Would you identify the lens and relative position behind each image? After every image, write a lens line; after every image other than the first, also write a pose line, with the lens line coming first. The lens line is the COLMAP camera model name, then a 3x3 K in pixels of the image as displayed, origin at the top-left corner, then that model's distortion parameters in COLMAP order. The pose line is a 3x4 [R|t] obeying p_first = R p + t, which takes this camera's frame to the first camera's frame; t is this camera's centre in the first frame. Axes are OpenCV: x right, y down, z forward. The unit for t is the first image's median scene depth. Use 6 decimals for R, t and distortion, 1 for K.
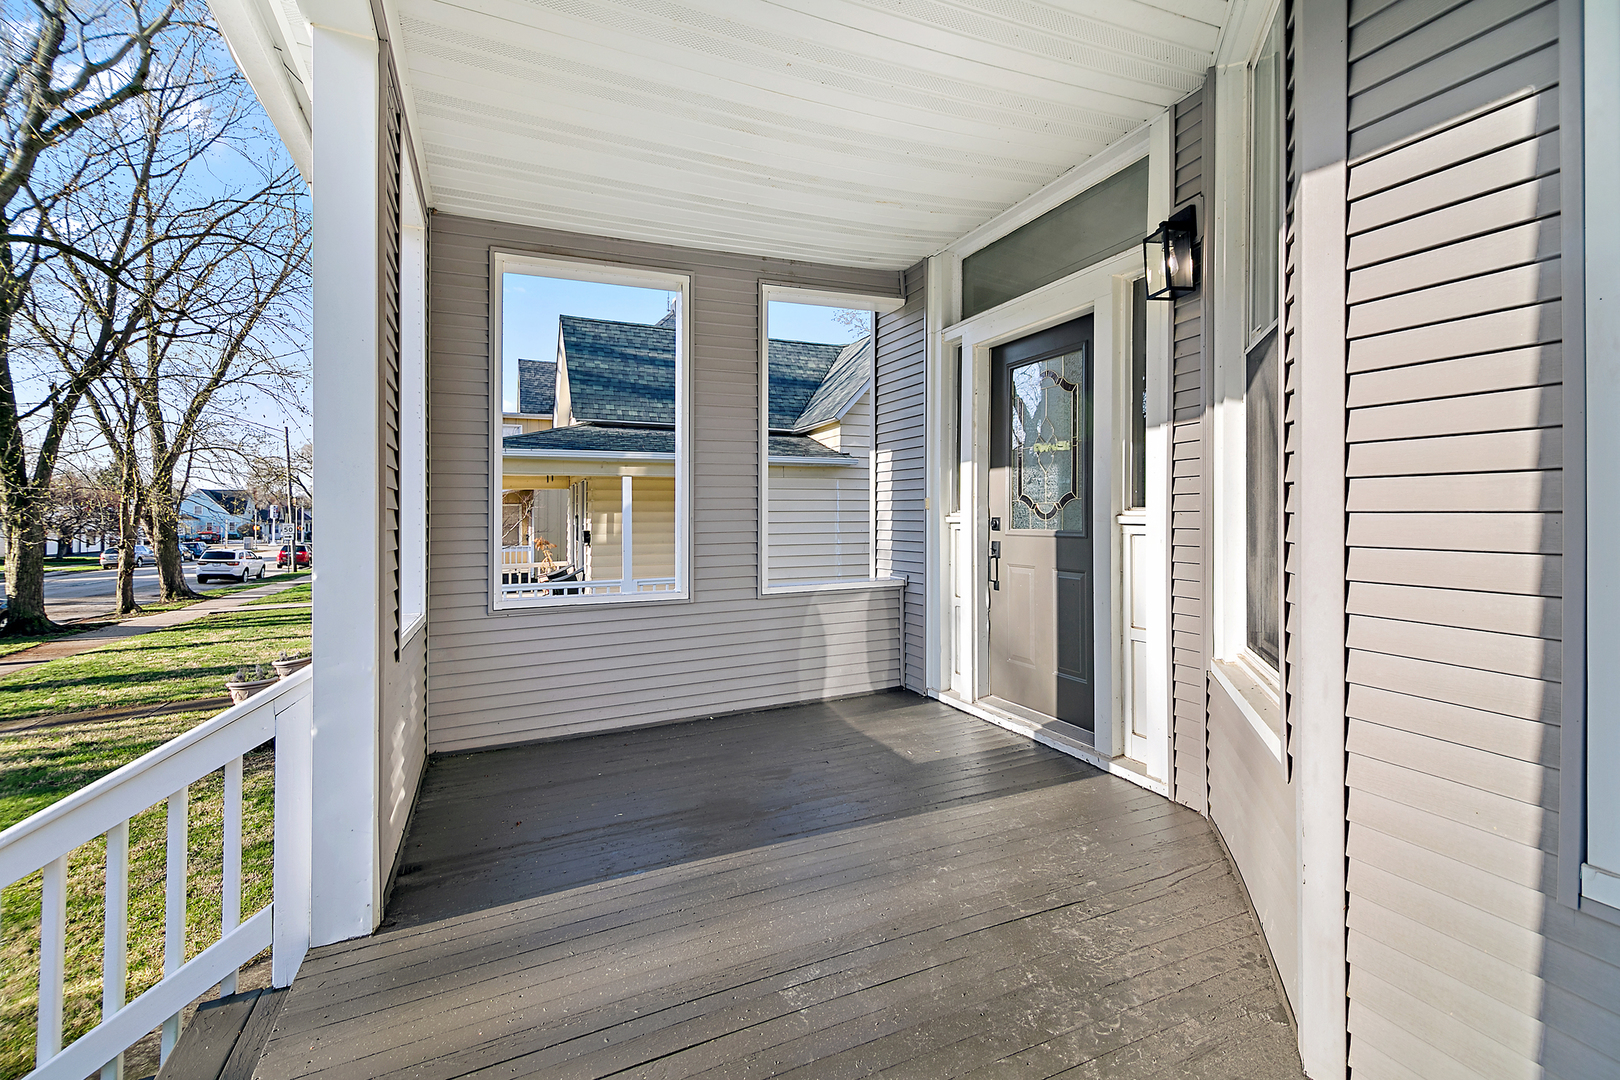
lens RADIAL K [[726.9, 0, 799.3], [0, 726.9, 523.9], [0, 0, 1]] dist [0.000750, -0.008538]
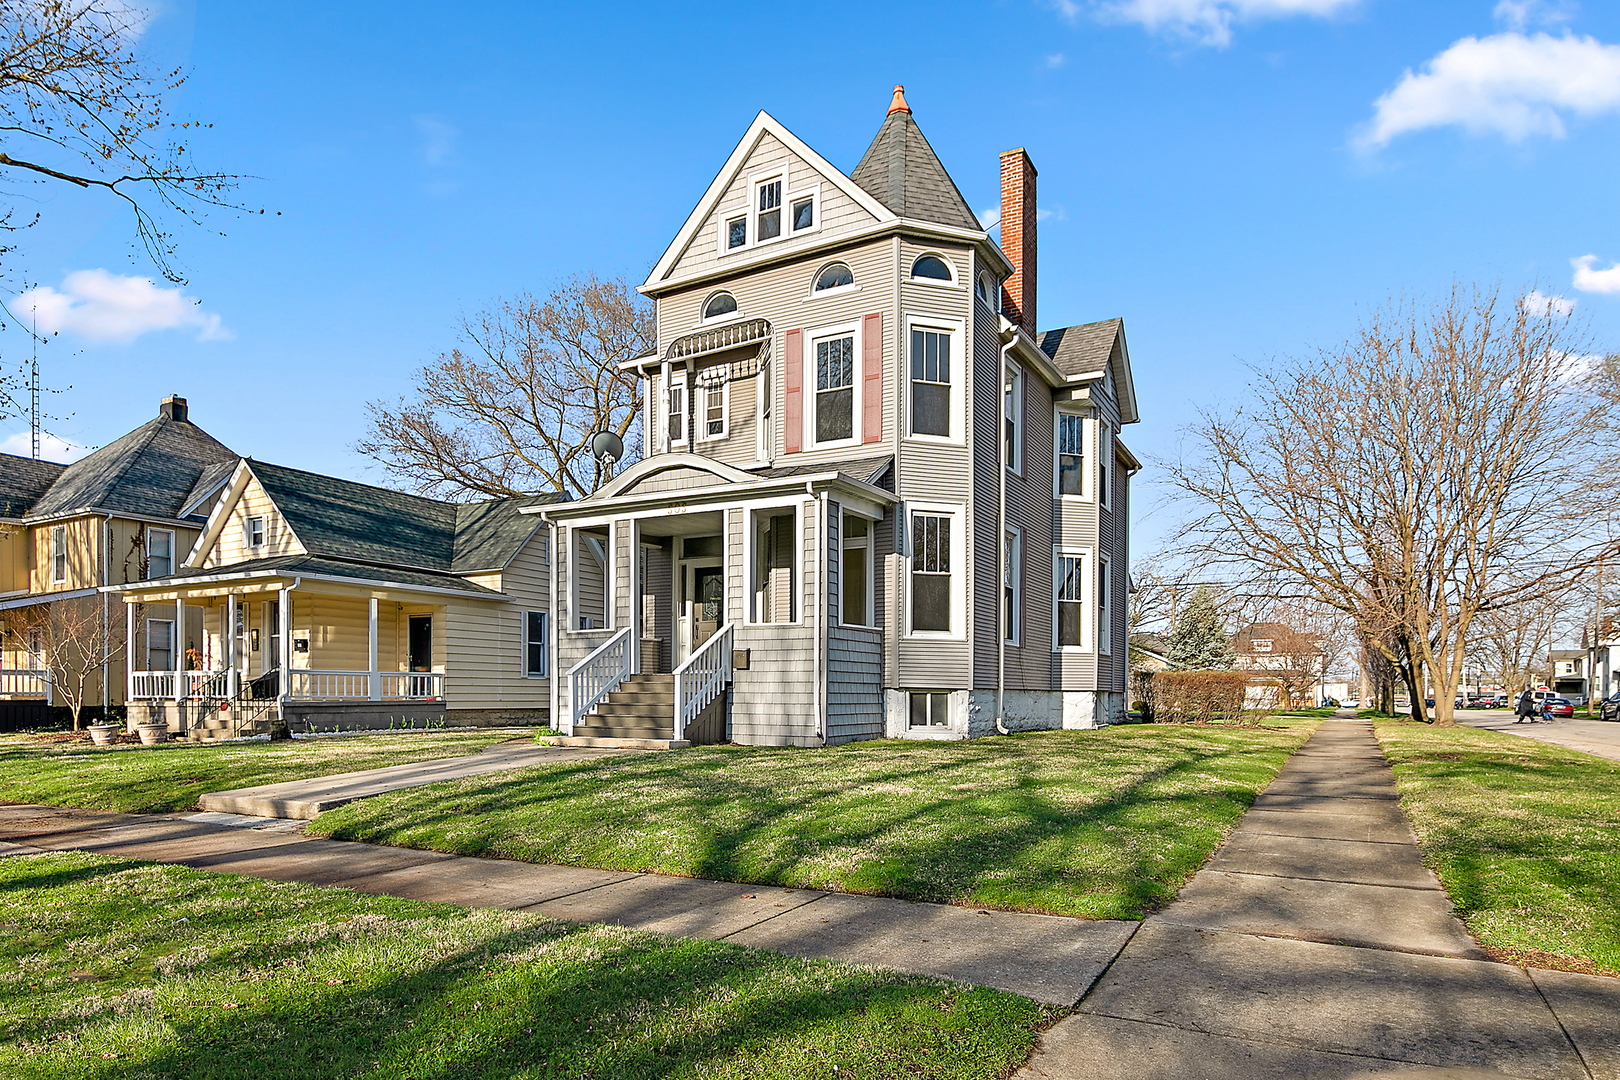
lens RADIAL K [[726.9, 0, 799.3], [0, 726.9, 523.9], [0, 0, 1]] dist [0.000750, -0.008538]
pose [[0.792820, 0.129931, 0.595444, -0.415285], [-0.004790, 0.978309, -0.207097, 0.076311], [-0.609437, 0.161338, 0.776245, -0.584936]]
